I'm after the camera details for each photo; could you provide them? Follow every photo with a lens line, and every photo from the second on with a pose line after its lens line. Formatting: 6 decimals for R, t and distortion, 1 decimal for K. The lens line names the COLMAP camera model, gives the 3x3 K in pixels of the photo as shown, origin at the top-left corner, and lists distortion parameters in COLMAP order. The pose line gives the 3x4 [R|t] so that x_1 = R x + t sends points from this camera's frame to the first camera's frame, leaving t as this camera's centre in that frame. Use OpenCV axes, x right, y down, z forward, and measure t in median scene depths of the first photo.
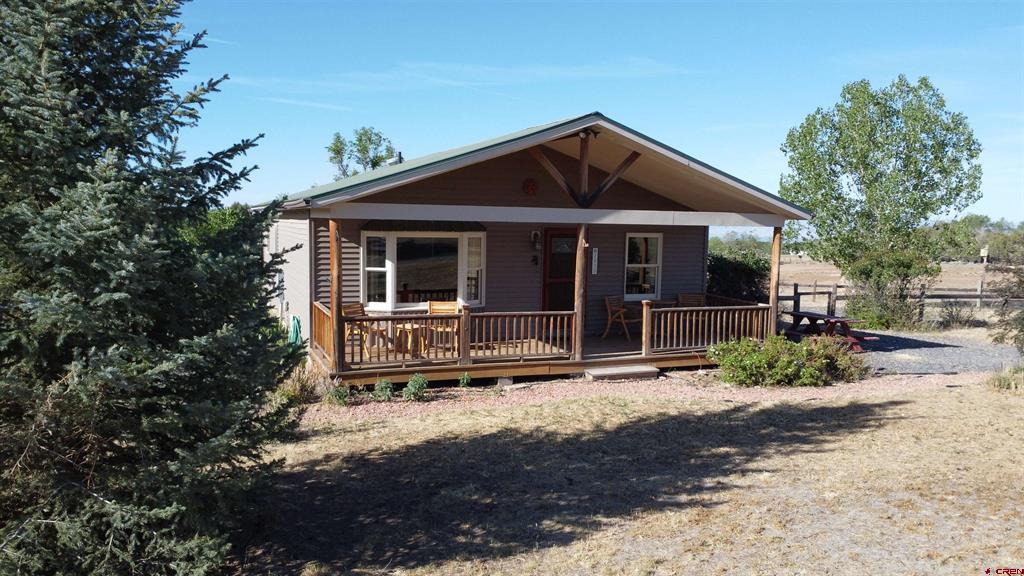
lens RADIAL K [[767.1, 0, 512.0], [0, 767.1, 288.0], [0, 0, 1]] dist [0.002039, -0.010960]
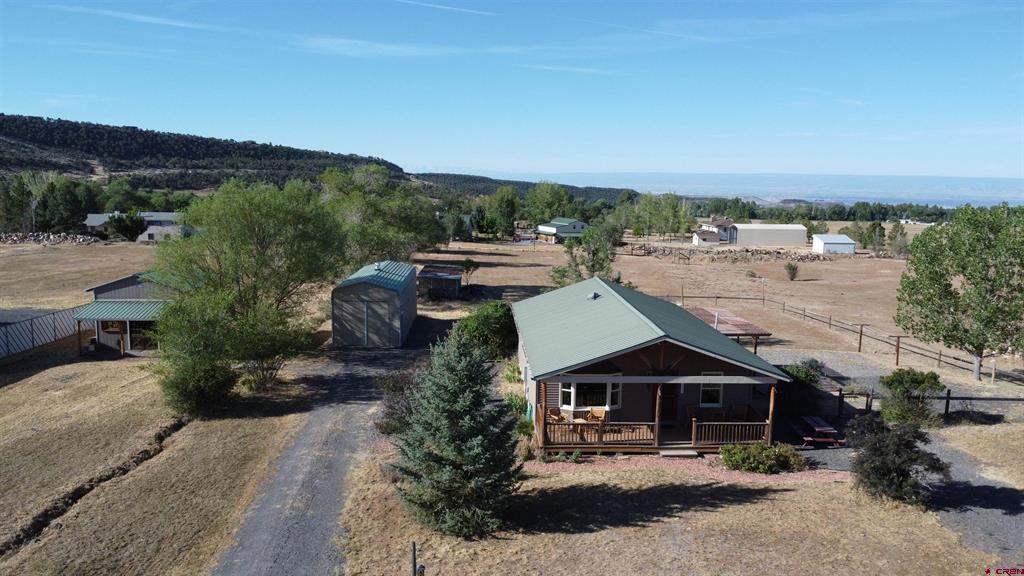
lens RADIAL K [[767.1, 0, 512.0], [0, 767.1, 288.0], [0, 0, 1]] dist [0.002039, -0.010960]
pose [[0.945606, 0.041804, -0.322617, 0.358019], [-0.025620, 0.998199, 0.054250, -0.425403], [0.324303, -0.043033, 0.944974, -1.052979]]
